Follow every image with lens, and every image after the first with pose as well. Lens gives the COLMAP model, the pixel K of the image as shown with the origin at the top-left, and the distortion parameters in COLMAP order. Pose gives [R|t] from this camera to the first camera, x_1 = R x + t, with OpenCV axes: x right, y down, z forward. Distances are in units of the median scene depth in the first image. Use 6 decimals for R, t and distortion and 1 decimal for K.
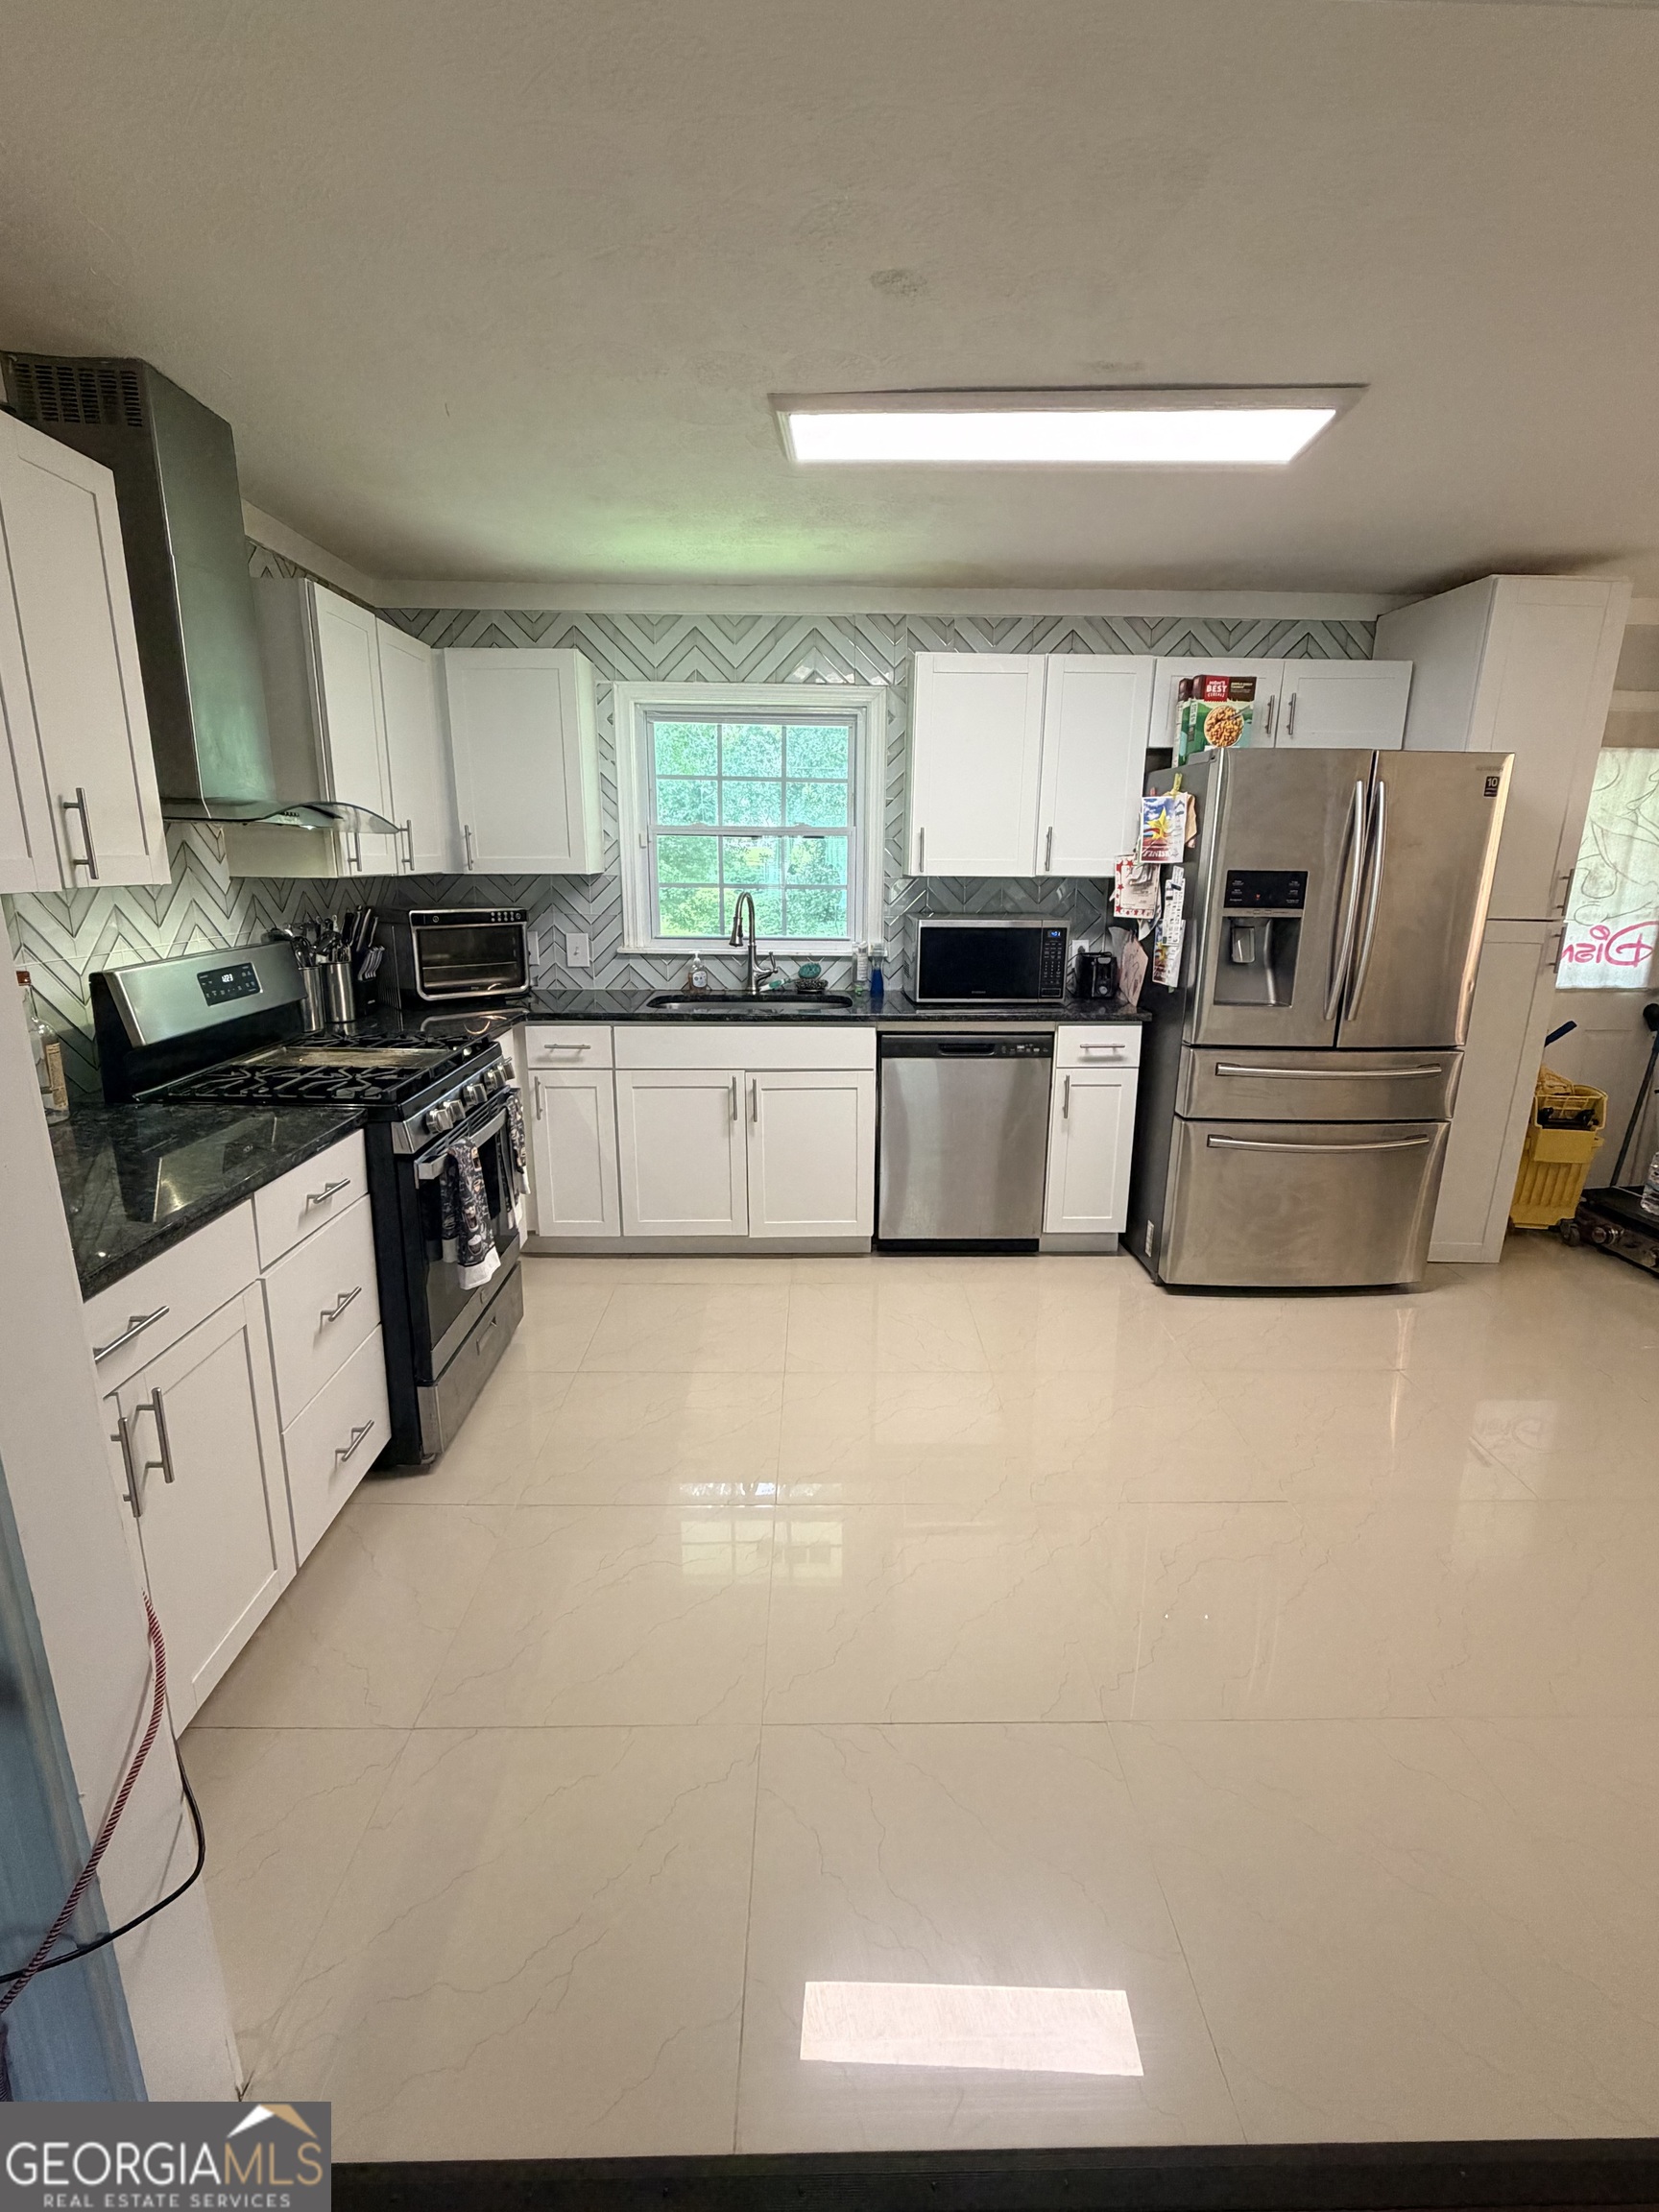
lens RADIAL K [[972.9, 0, 826.8], [0, 972.9, 1097.3], [0, 0, 1]] dist [-0.001370, -0.000040]
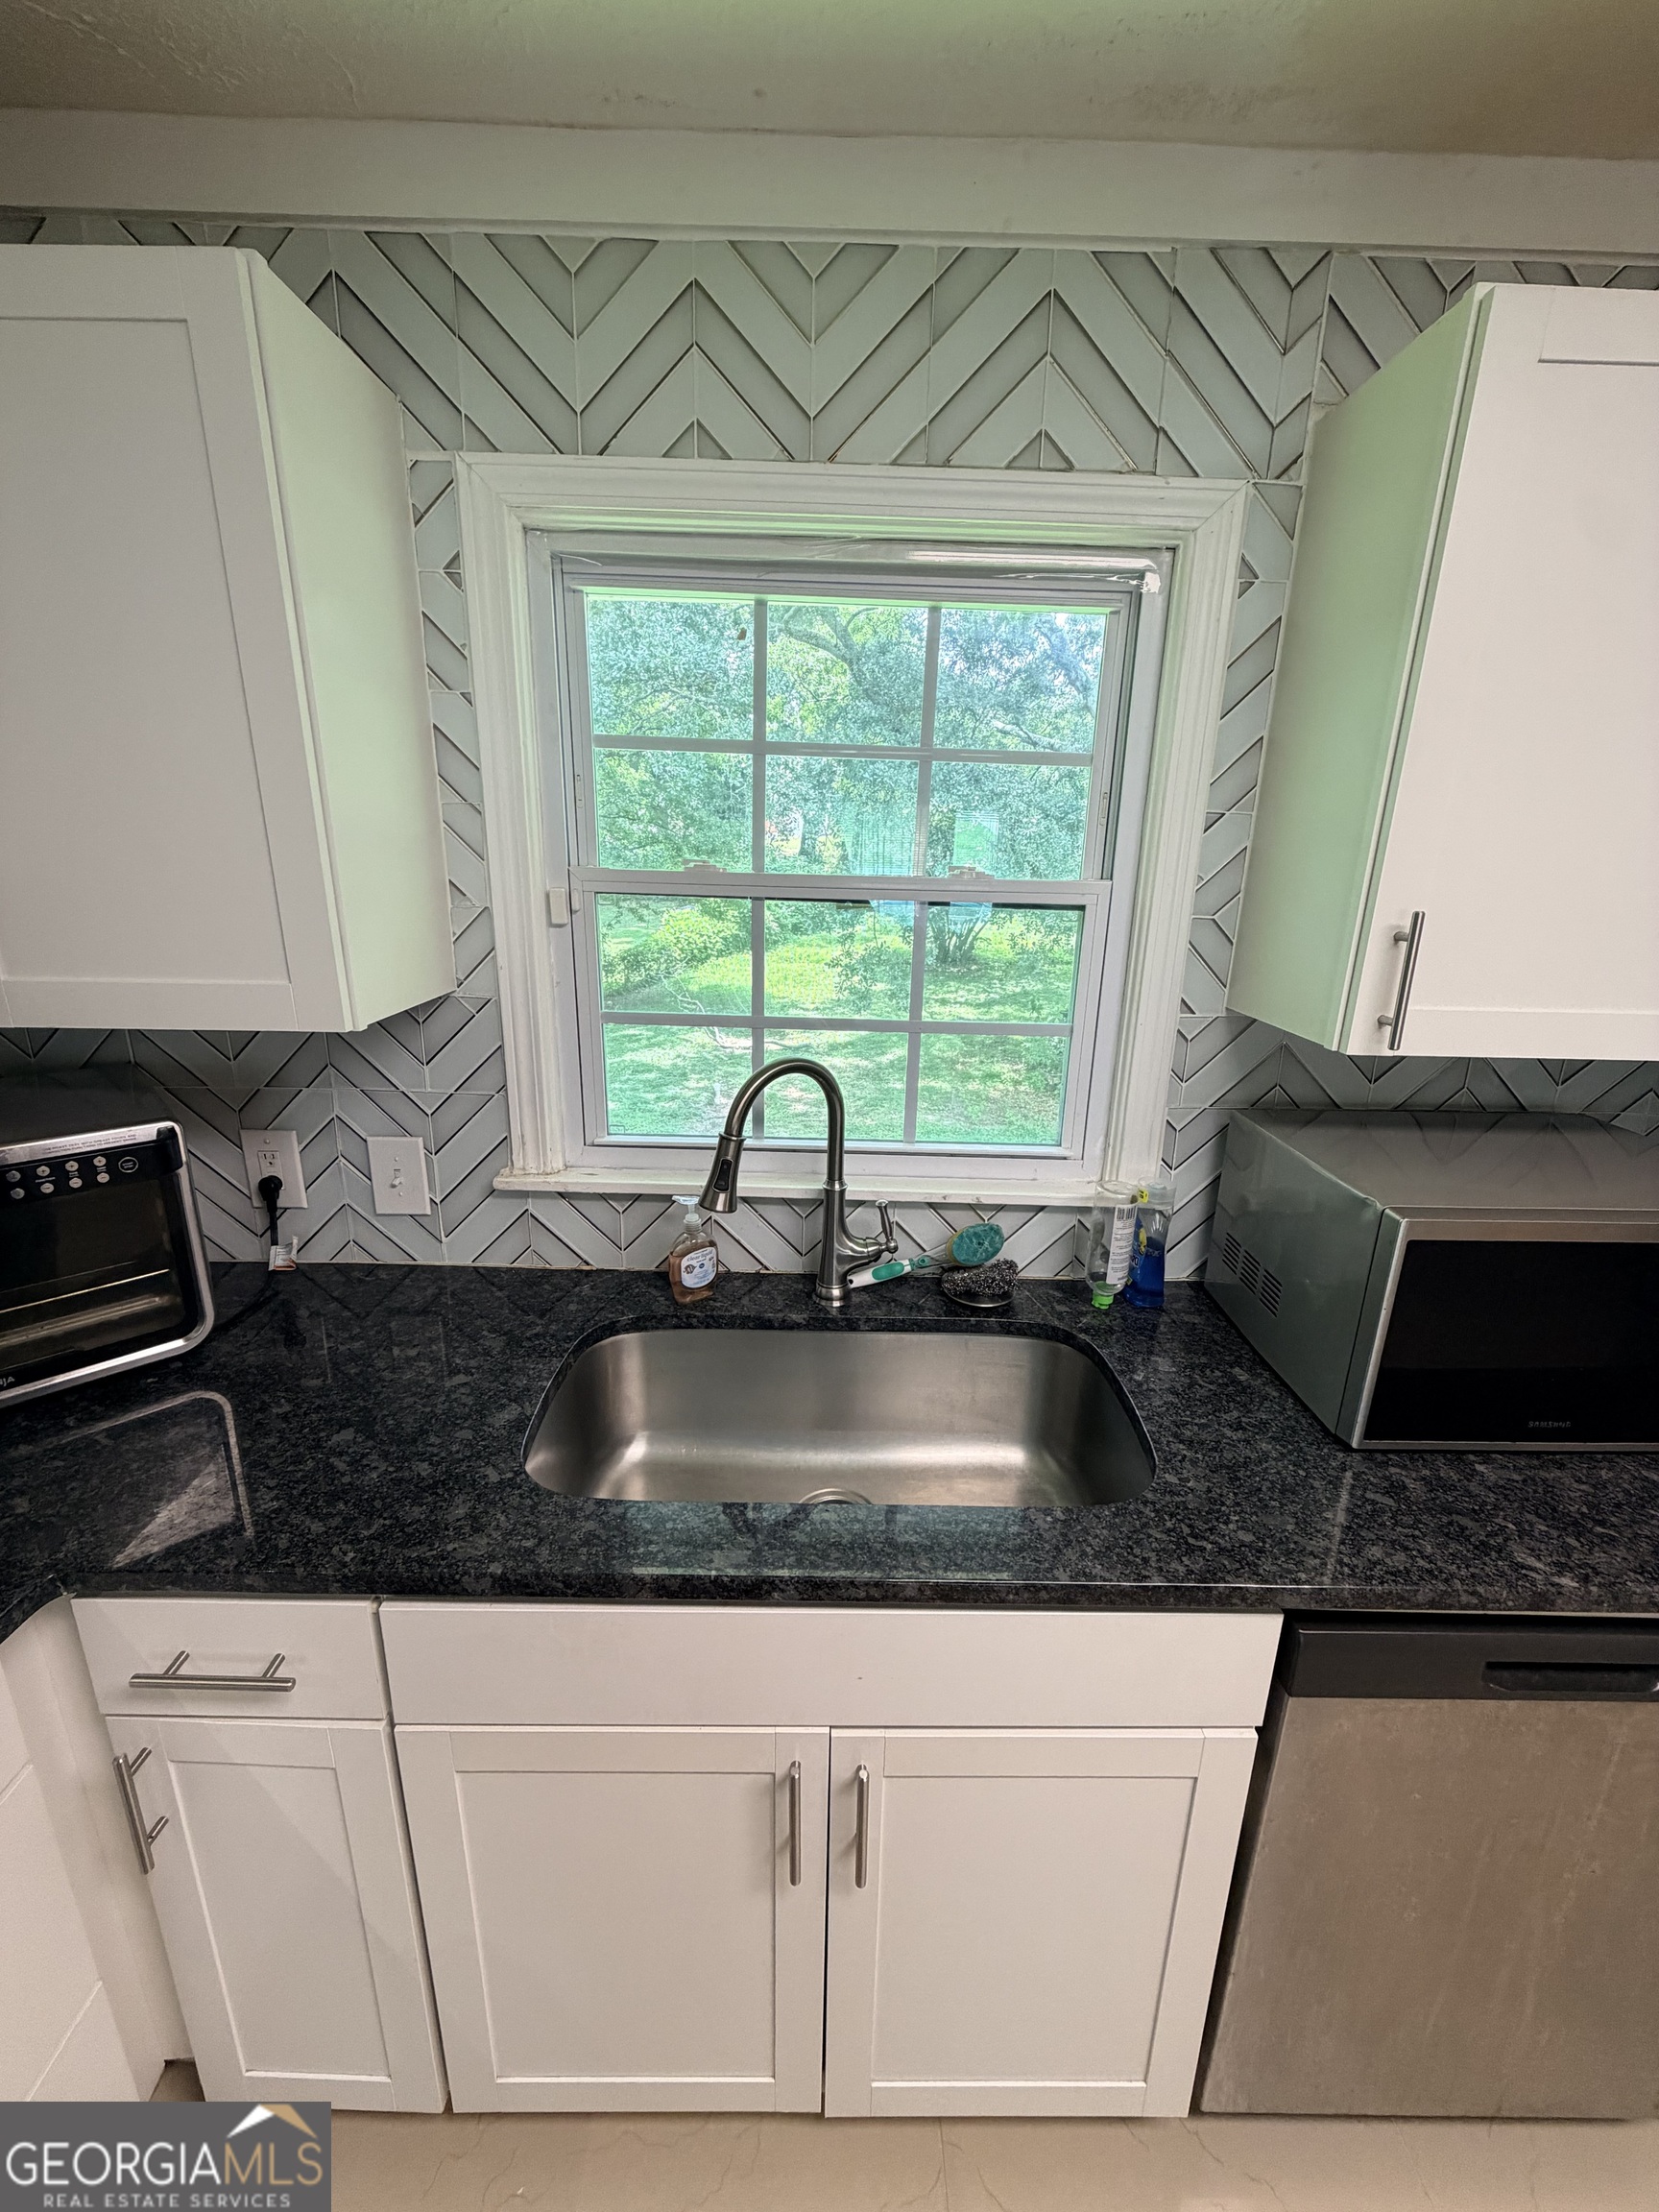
lens RADIAL K [[877.7, 0, 840.5], [0, 877.7, 1093.8], [0, 0, 1]] dist [0.000120, -0.000906]
pose [[0.999739, 0.020732, -0.009588, -0.073639], [-0.020355, 0.999075, 0.037881, -0.209222], [0.010364, -0.037676, 0.999236, 0.663055]]
